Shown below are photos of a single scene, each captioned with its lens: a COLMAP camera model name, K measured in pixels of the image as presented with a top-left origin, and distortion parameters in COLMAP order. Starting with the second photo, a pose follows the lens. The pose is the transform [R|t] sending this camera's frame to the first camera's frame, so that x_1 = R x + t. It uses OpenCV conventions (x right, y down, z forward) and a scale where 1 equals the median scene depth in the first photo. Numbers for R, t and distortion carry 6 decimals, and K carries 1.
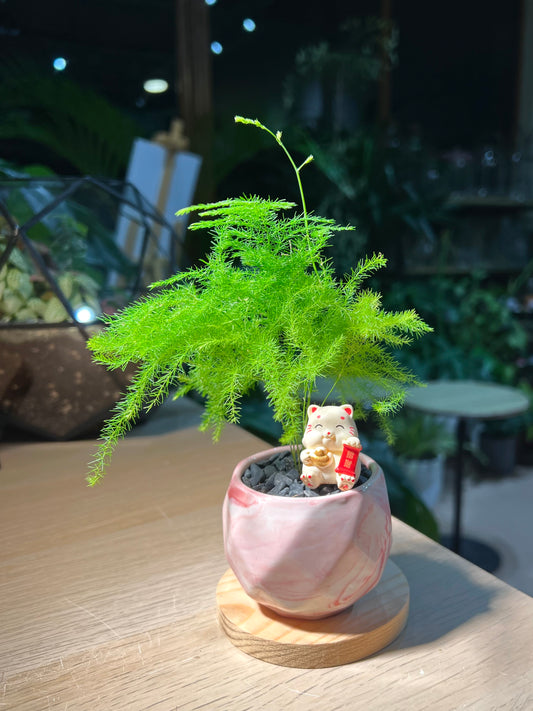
lens RADIAL K [[665.0, 0, 283.8], [0, 665.0, 365.4], [0, 0, 1]] dist [0.007141, -0.002225]
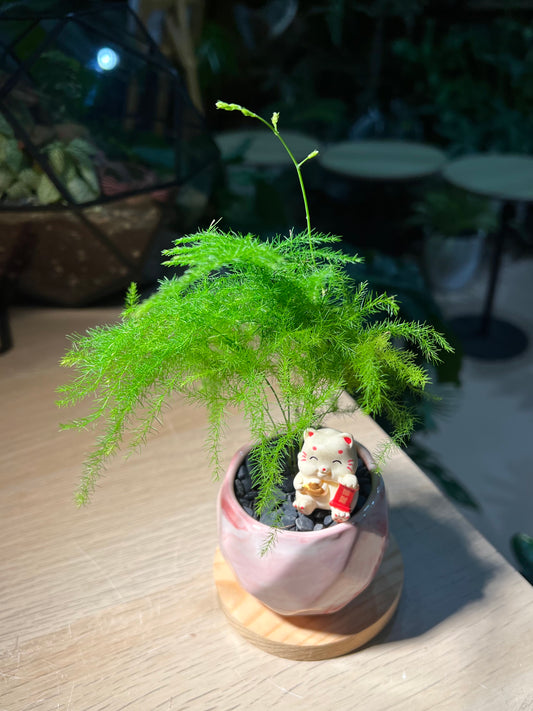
lens RADIAL K [[666.7, 0, 266.5], [0, 666.7, 355.5], [0, 0, 1]] dist [-0.004656, 0.001201]
pose [[0.996542, 0.037061, -0.074374, 0.041908], [-0.007373, 0.930941, 0.365096, -0.313433], [0.082768, -0.363285, 0.927994, 0.160292]]
